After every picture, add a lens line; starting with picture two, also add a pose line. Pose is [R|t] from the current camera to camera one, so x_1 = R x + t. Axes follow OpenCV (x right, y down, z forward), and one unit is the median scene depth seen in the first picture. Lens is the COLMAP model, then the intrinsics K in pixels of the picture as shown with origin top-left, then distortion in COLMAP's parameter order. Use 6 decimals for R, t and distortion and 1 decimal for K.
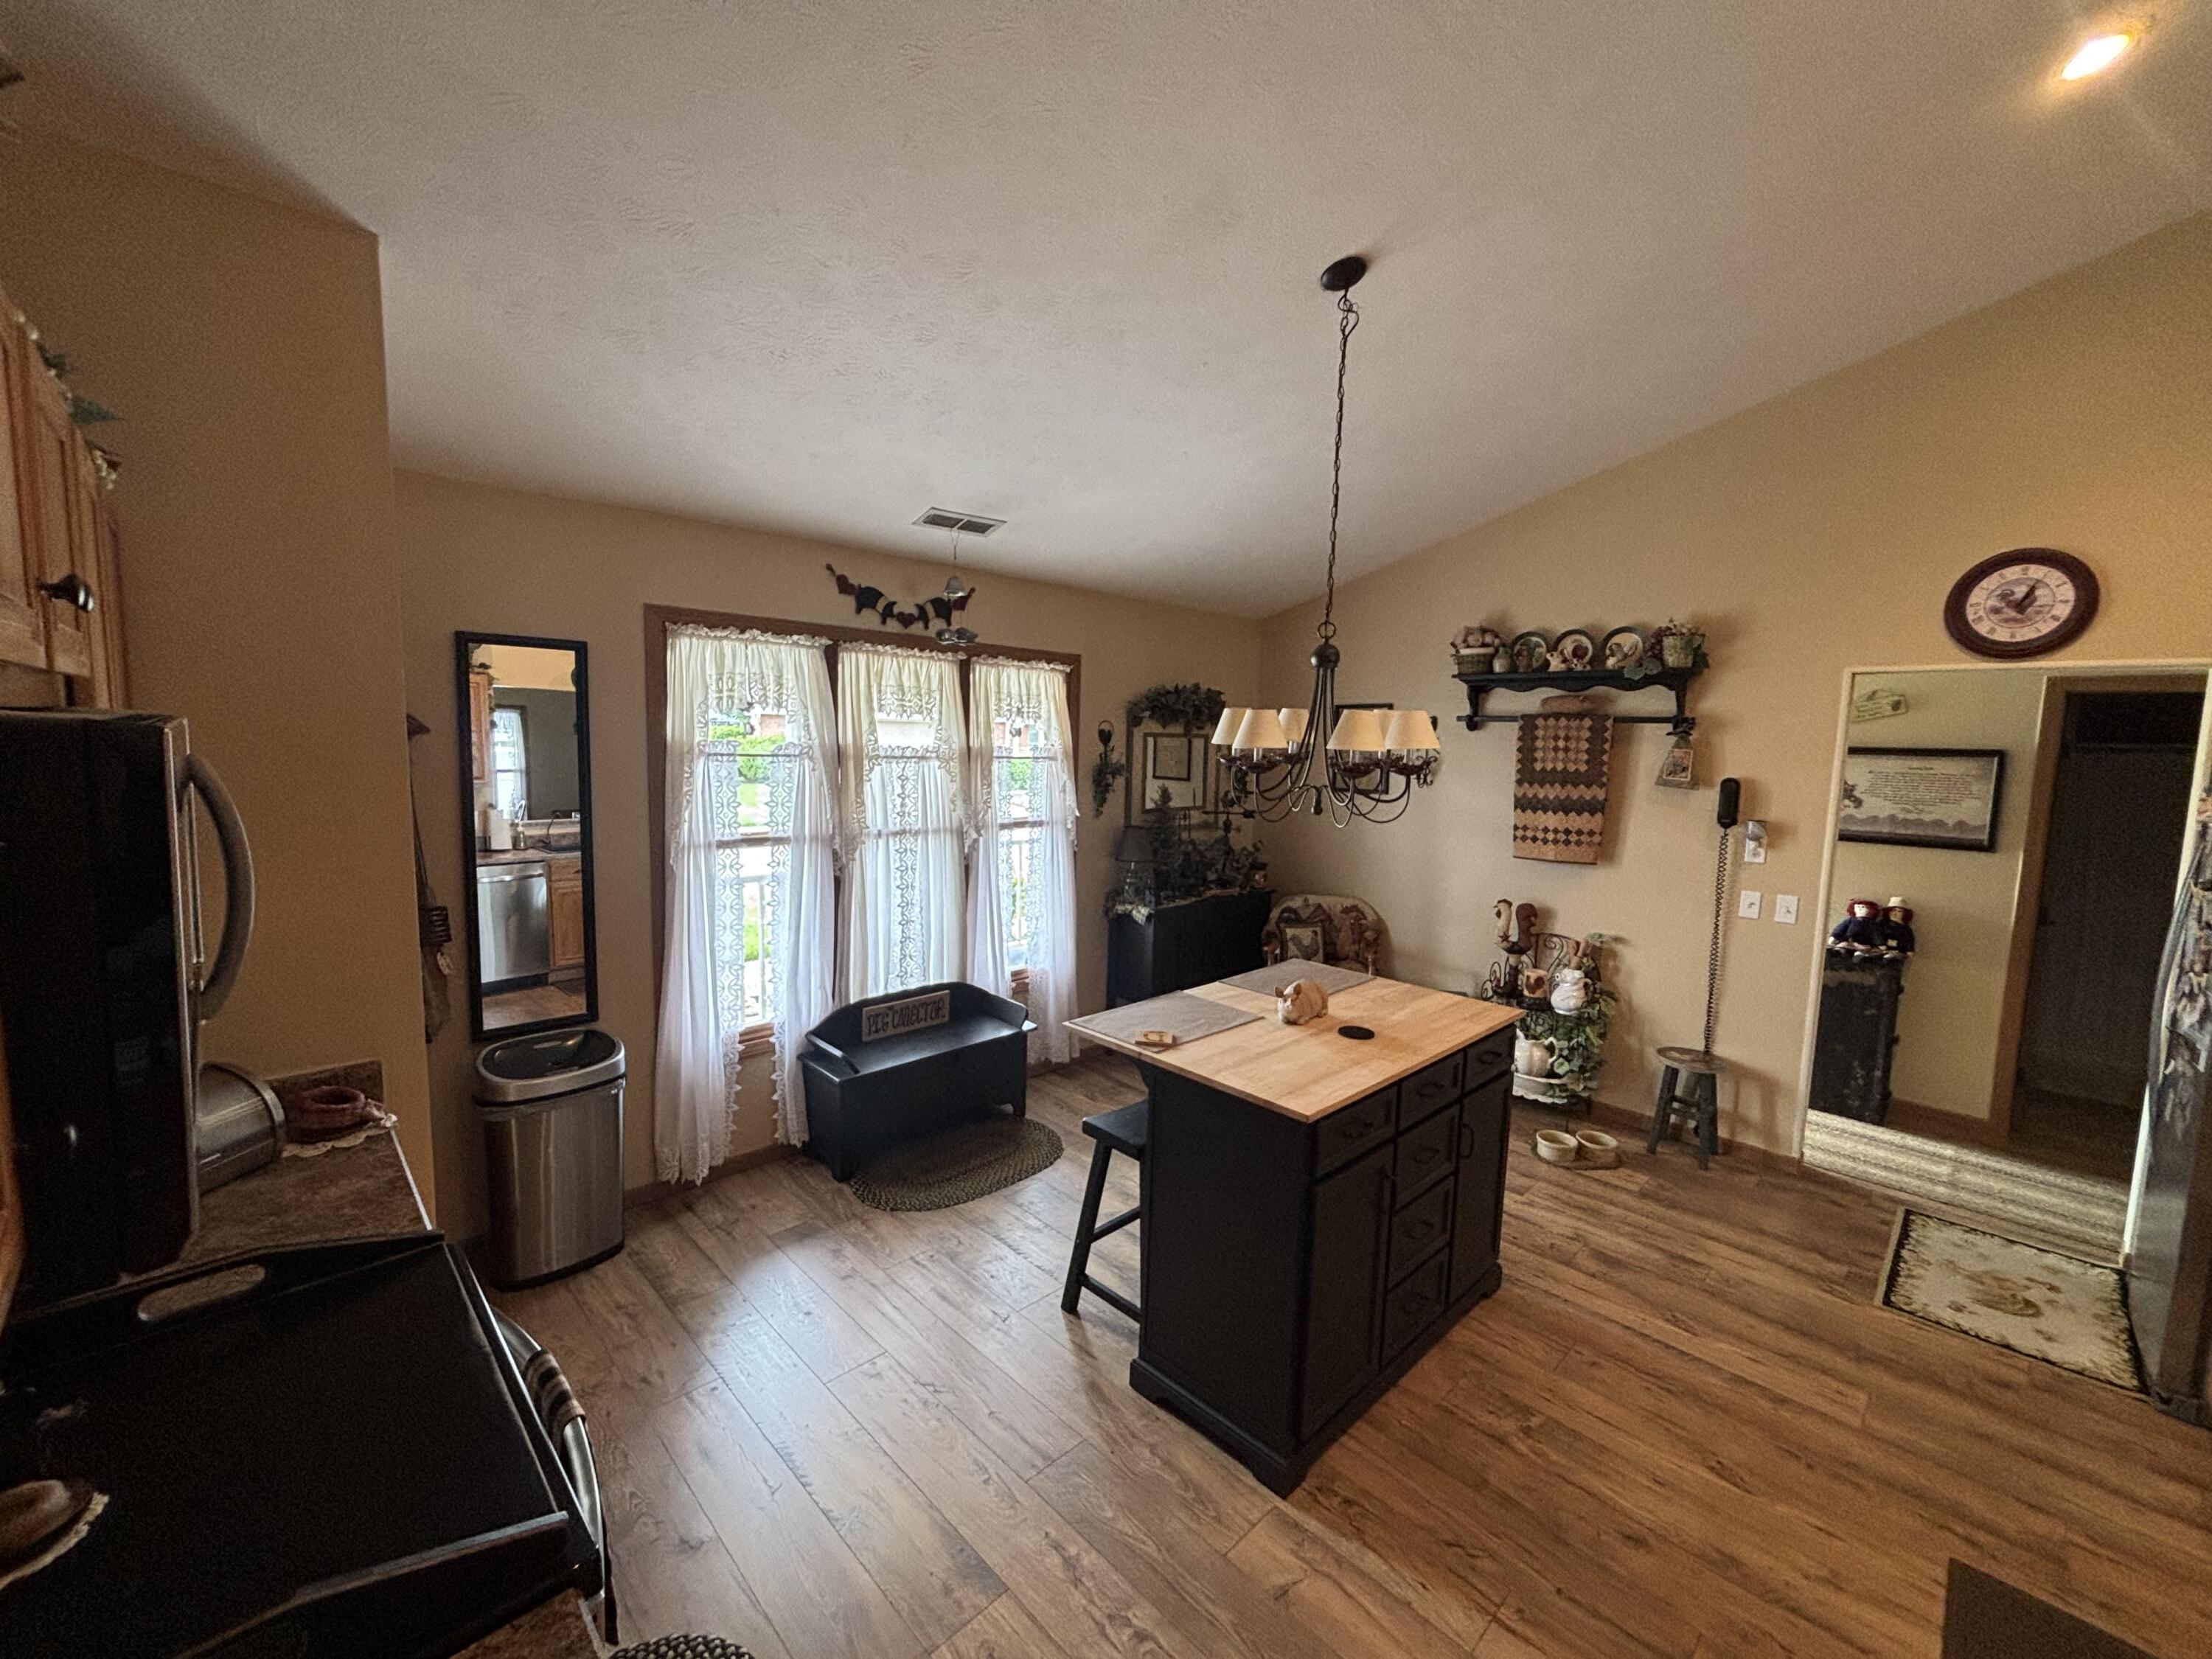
lens RADIAL K [[895.2, 0, 1100.3], [0, 895.2, 823.2], [0, 0, 1]] dist [0.010203, -0.002481]
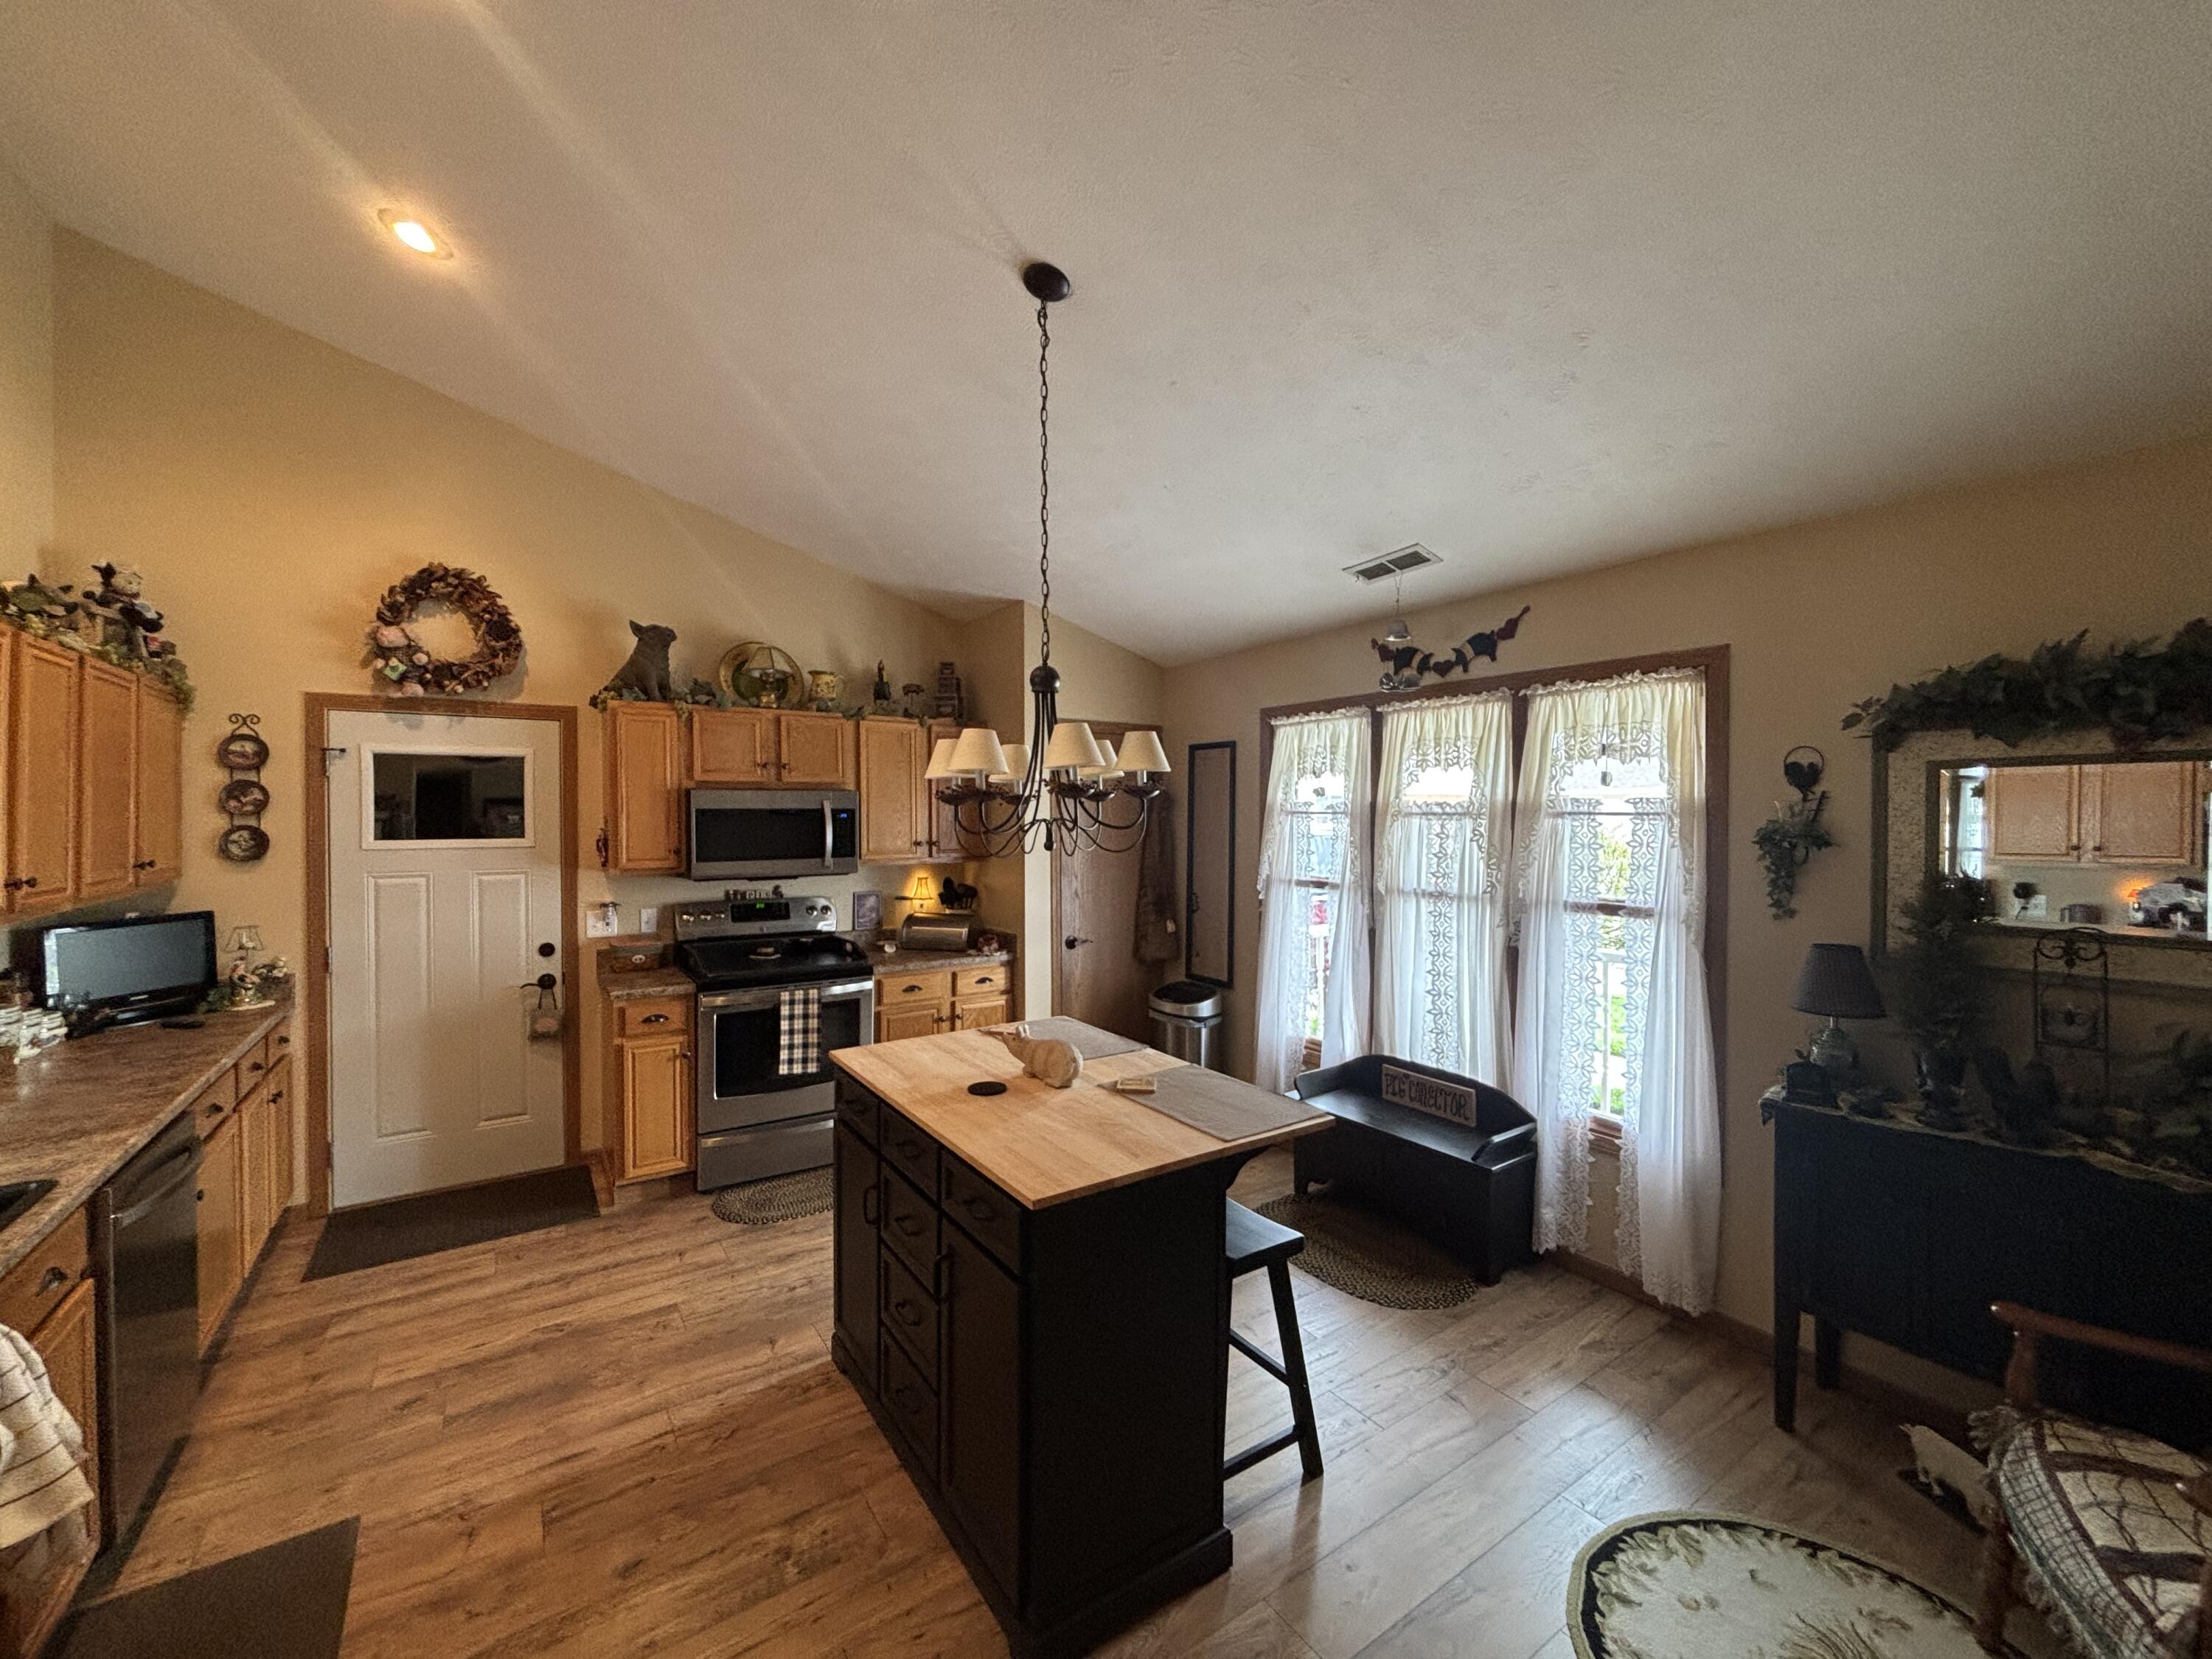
lens RADIAL K [[895.2, 0, 1103.6], [0, 895.2, 822.9], [0, 0, 1]] dist [0.010203, -0.002481]
pose [[-0.172550, -0.017175, -0.984851, 0.718244], [-0.100037, 0.994984, 0.000176, -0.027697], [0.979908, 0.098552, -0.173403, 0.772276]]
